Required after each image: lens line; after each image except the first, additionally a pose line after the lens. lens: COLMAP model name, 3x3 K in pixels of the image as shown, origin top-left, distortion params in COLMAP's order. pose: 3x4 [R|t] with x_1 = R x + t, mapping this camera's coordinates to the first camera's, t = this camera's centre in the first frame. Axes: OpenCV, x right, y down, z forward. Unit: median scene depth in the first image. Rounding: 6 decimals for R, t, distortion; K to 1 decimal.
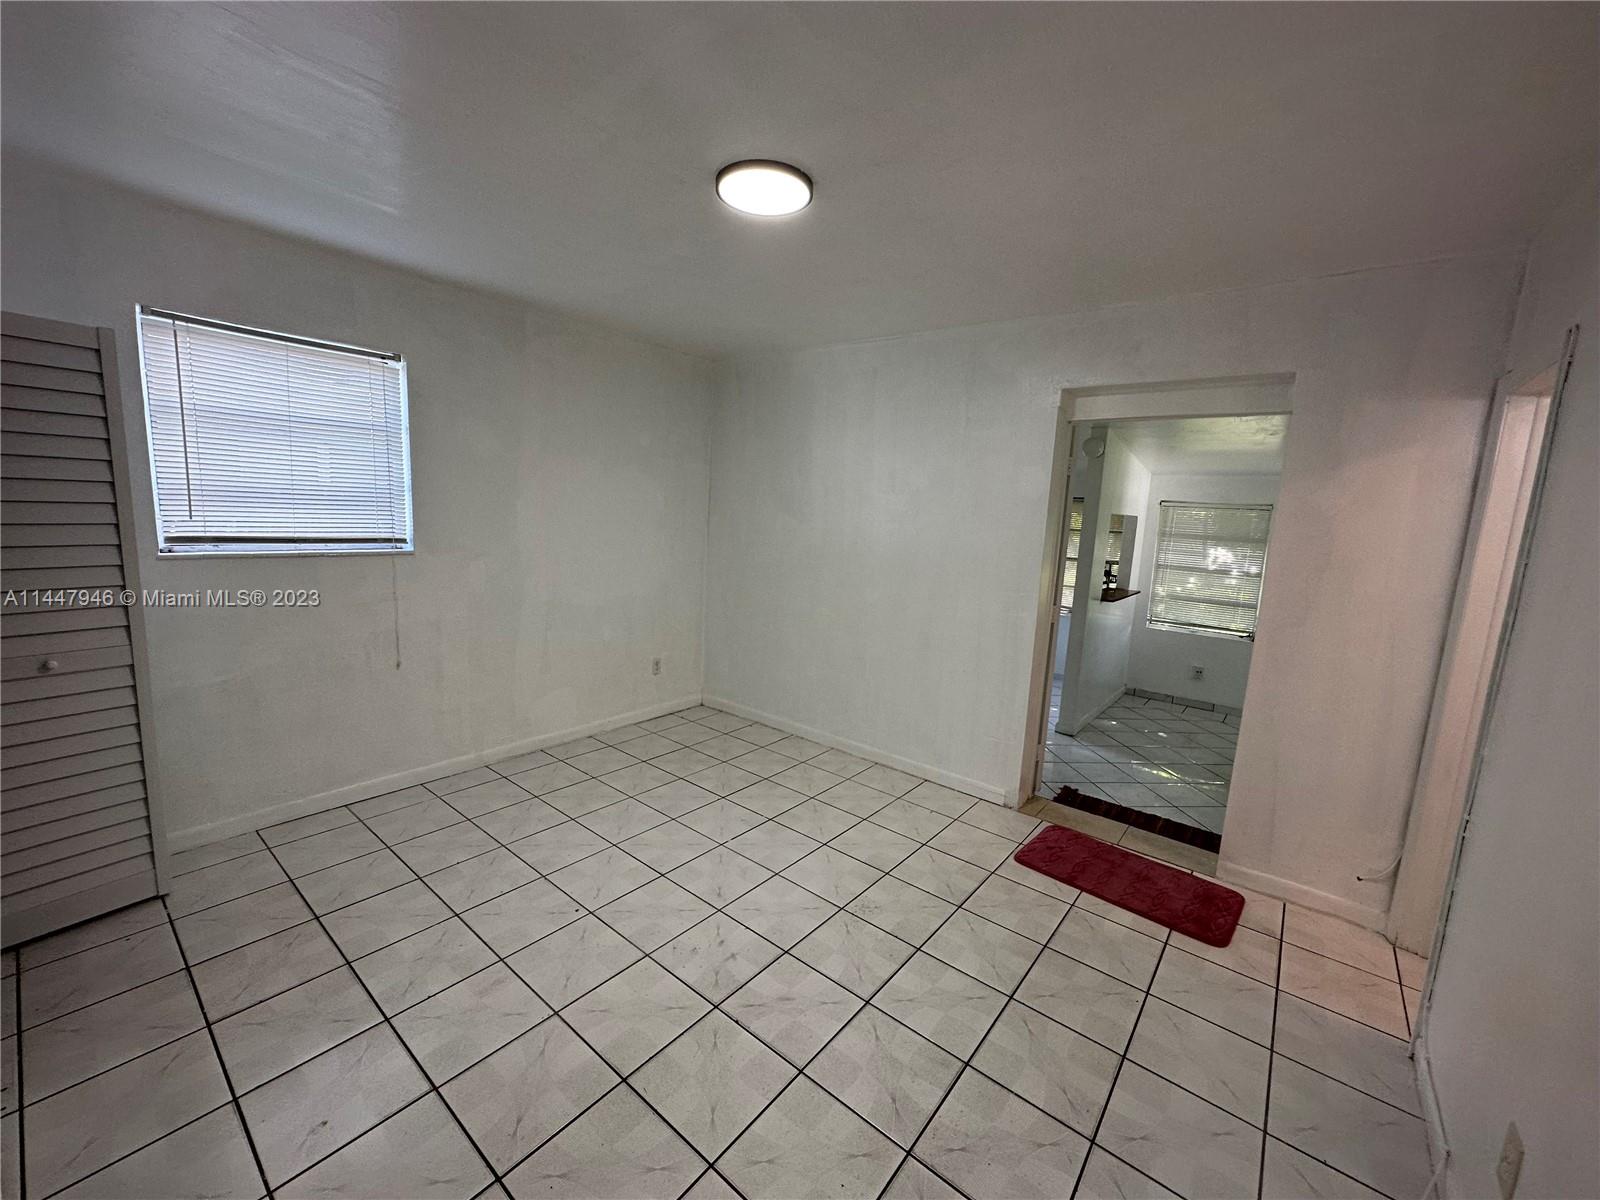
lens RADIAL K [[639.1, 0, 798.0], [0, 639.1, 590.2], [0, 0, 1]] dist [-0.001412, 0.001130]
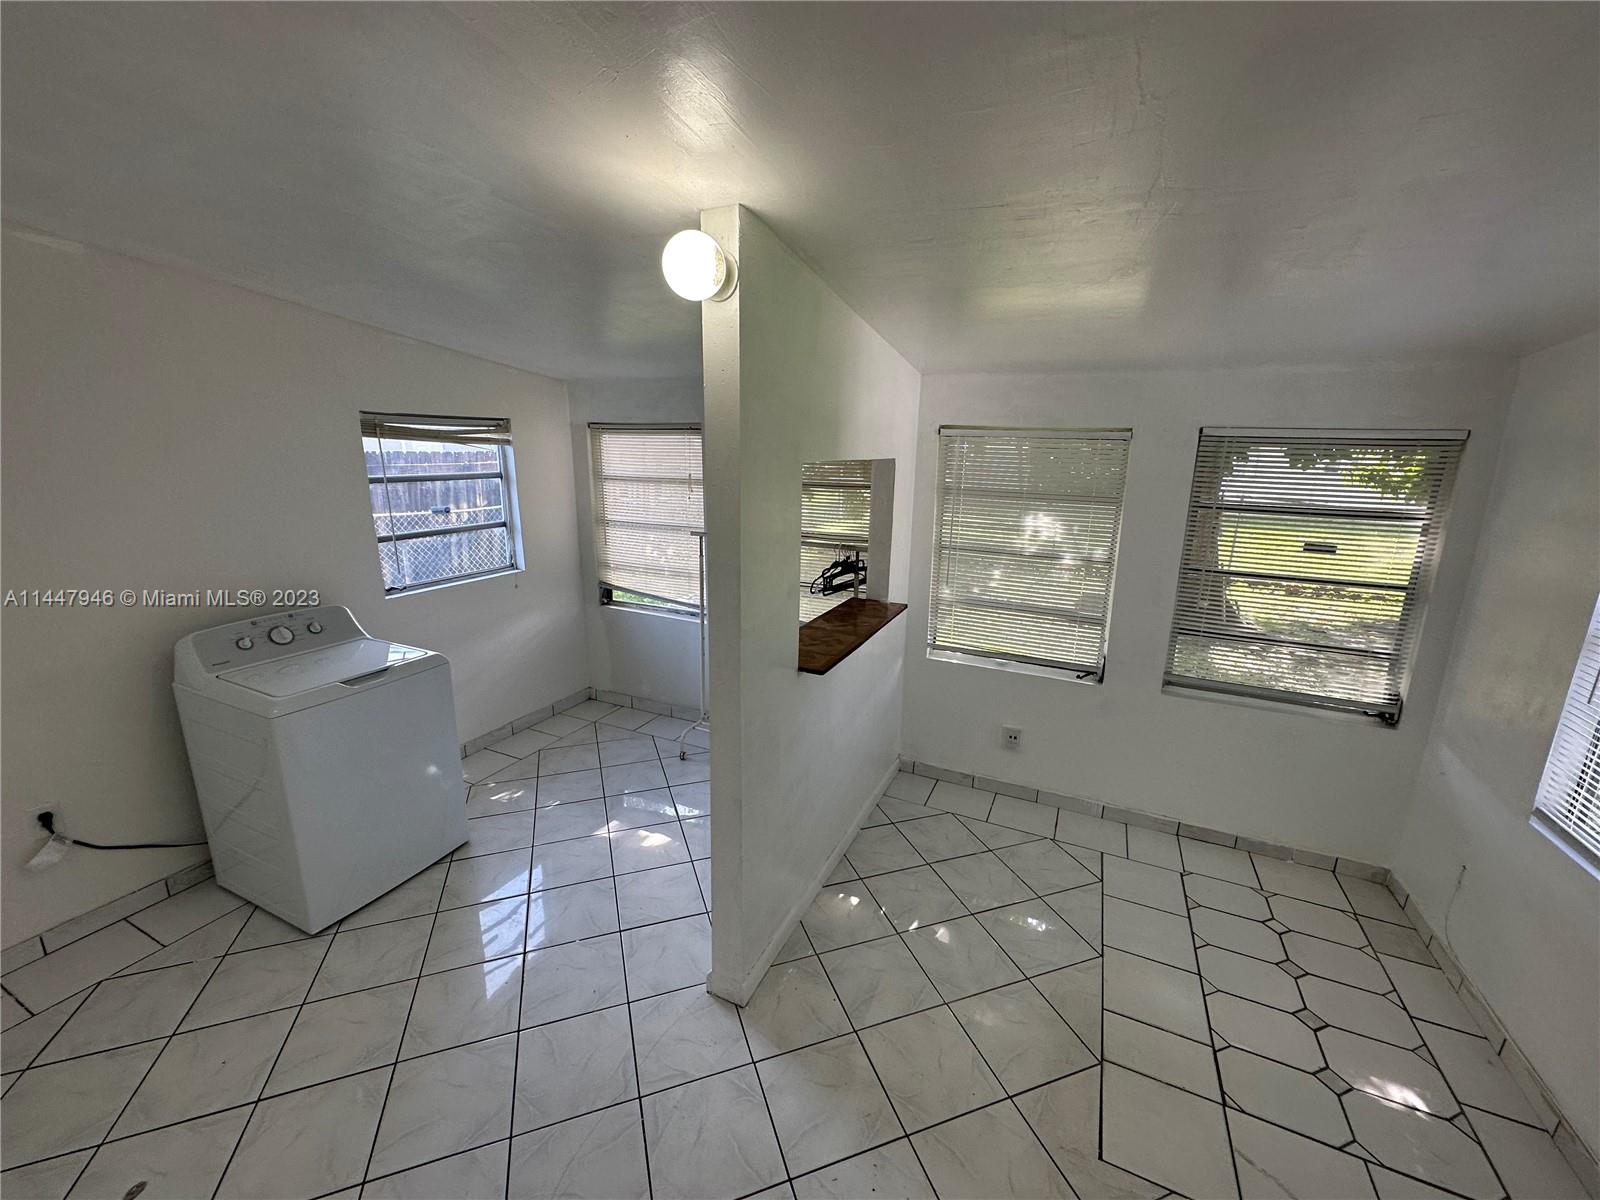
lens RADIAL K [[639.1, 0, 796.0], [0, 639.1, 607.2], [0, 0, 1]] dist [-0.001412, 0.001130]
pose [[0.970920, -0.094149, 0.220113, 0.332736], [0.067640, 0.989845, 0.125024, -0.068270], [-0.229649, -0.106500, 0.967429, 0.516944]]
